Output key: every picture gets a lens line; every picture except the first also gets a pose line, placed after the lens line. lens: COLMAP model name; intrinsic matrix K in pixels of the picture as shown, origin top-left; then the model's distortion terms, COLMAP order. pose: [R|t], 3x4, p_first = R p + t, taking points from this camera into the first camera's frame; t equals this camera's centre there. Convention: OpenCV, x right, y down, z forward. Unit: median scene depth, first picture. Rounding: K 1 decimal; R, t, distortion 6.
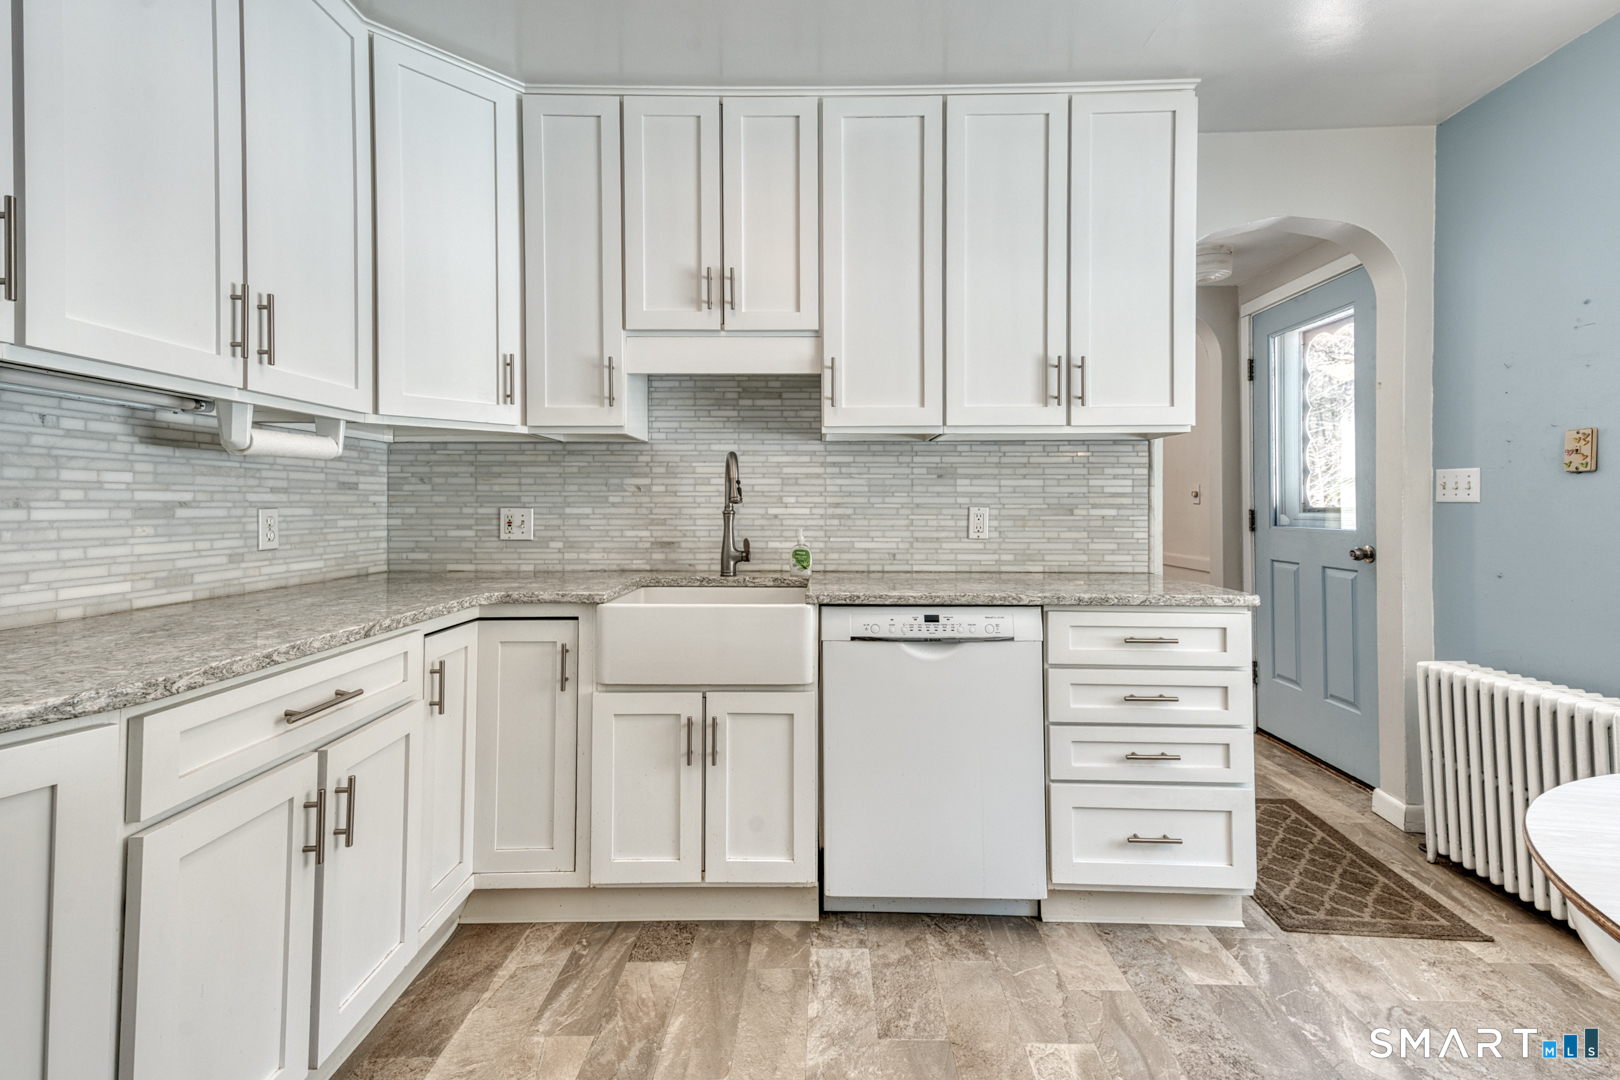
lens RADIAL K [[729.8, 0, 809.9], [0, 729.8, 501.3], [0, 0, 1]] dist [0.043635, -0.000765]
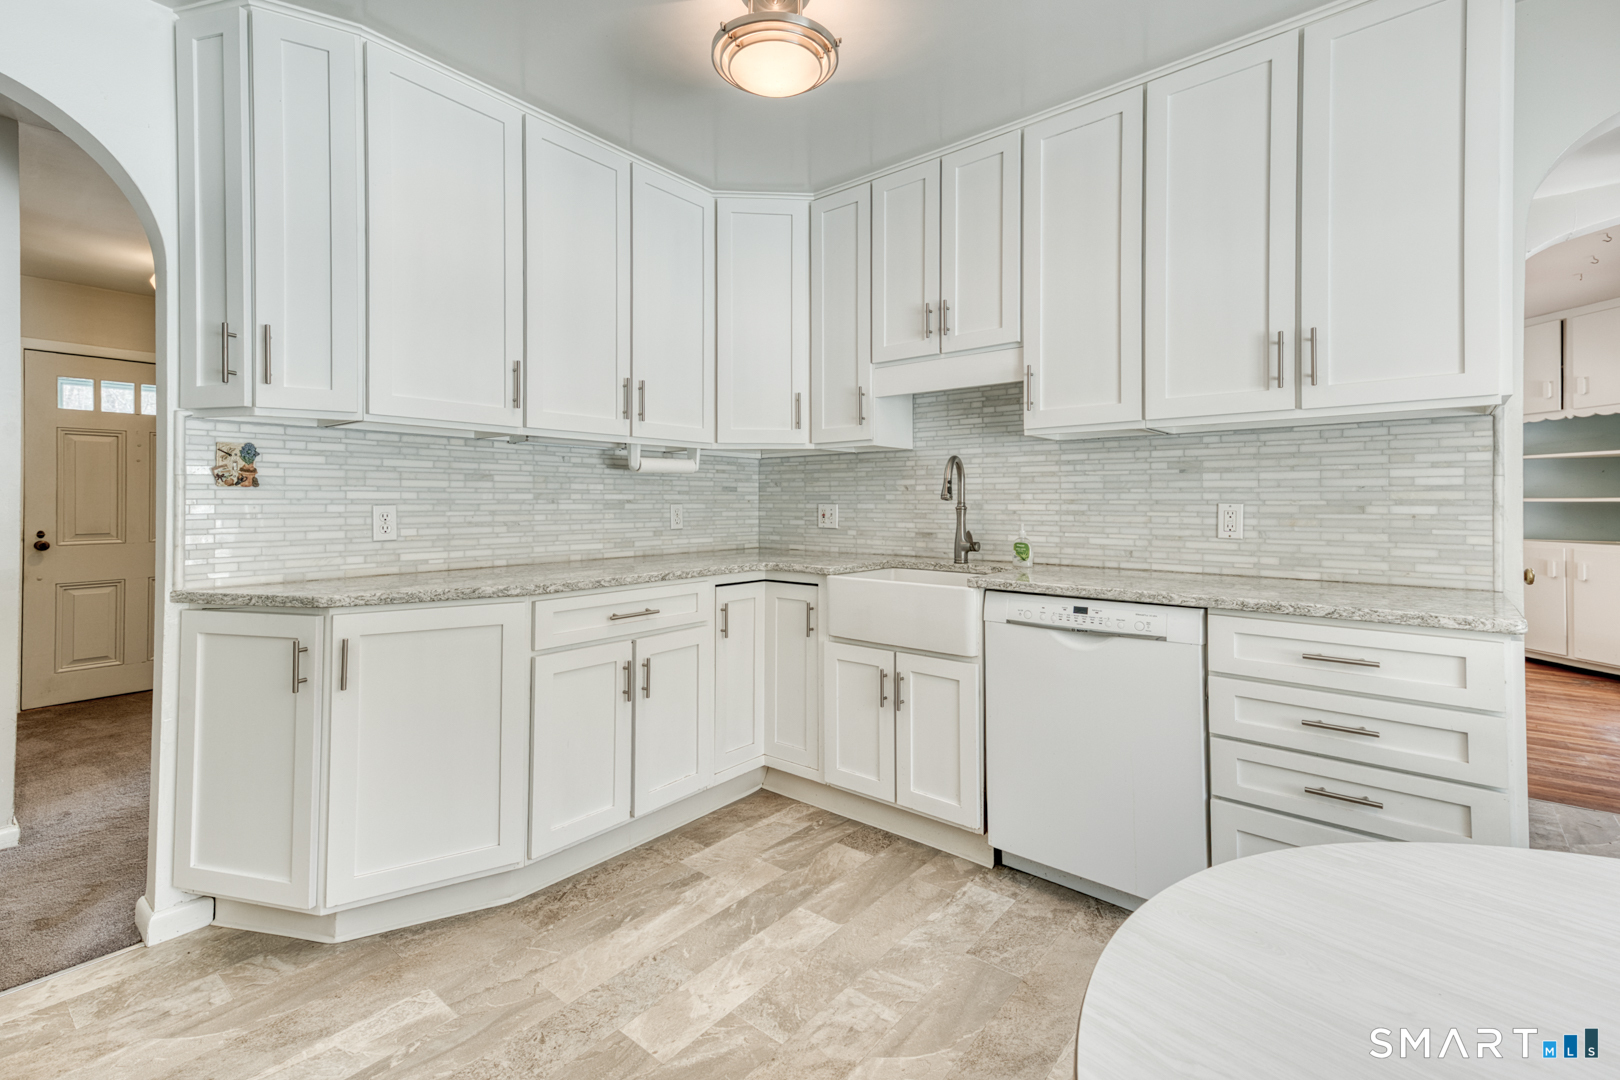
lens RADIAL K [[729.8, 0, 809.9], [0, 729.8, 501.3], [0, 0, 1]] dist [0.043635, -0.000765]
pose [[0.772065, -0.001750, -0.635541, 0.466561], [0.003615, 0.999992, 0.001638, 0.002009], [0.635533, -0.003562, 0.772066, -0.044404]]
